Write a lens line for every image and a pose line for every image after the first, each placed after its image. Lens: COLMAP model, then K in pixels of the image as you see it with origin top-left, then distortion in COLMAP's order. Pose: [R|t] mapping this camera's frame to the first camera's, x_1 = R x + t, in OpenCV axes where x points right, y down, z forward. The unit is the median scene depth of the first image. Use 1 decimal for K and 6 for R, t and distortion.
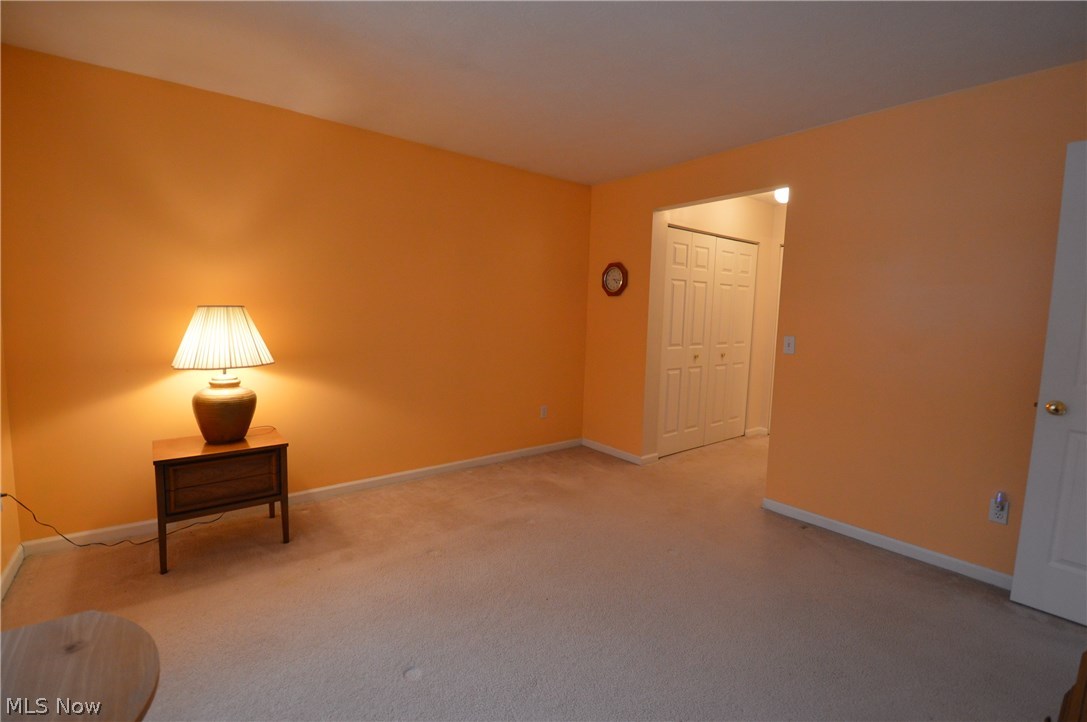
lens RADIAL K [[483.7, 0, 543.5], [0, 483.7, 361.0], [0, 0, 1]] dist [0.001772, -0.000108]
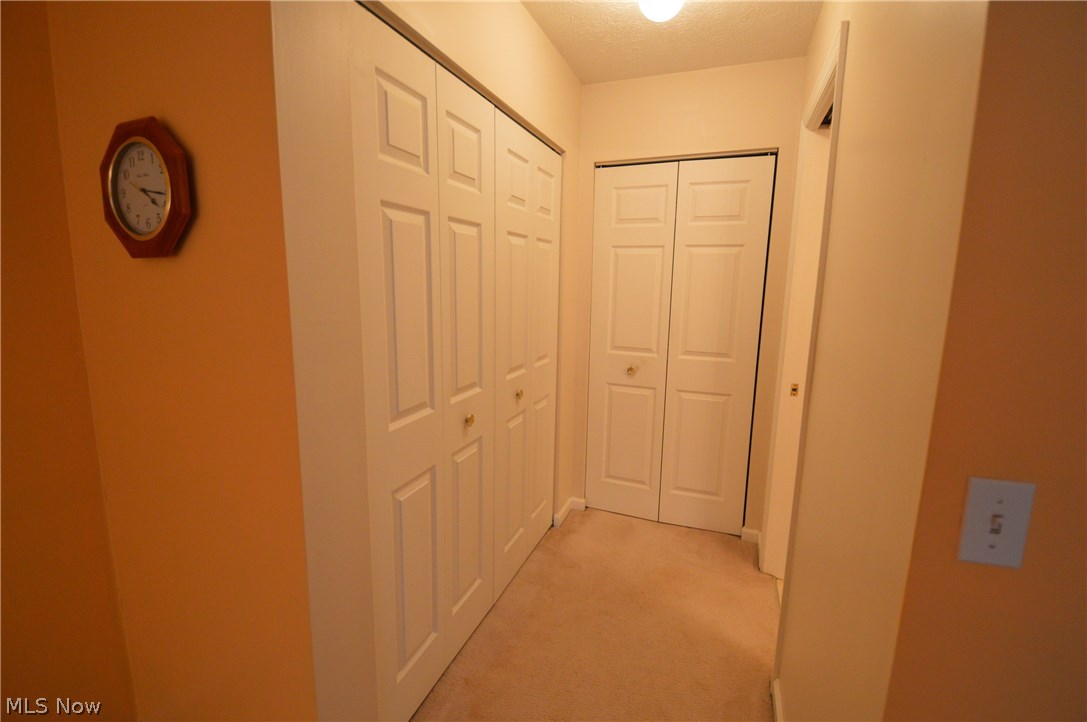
lens RADIAL K [[483.7, 0, 543.5], [0, 483.7, 361.0], [0, 0, 1]] dist [0.001772, -0.000108]
pose [[0.861121, -0.093603, 0.499709, 0.181676], [0.056709, 0.994456, 0.088554, -0.087817], [-0.505227, -0.047918, 0.861655, 0.648741]]
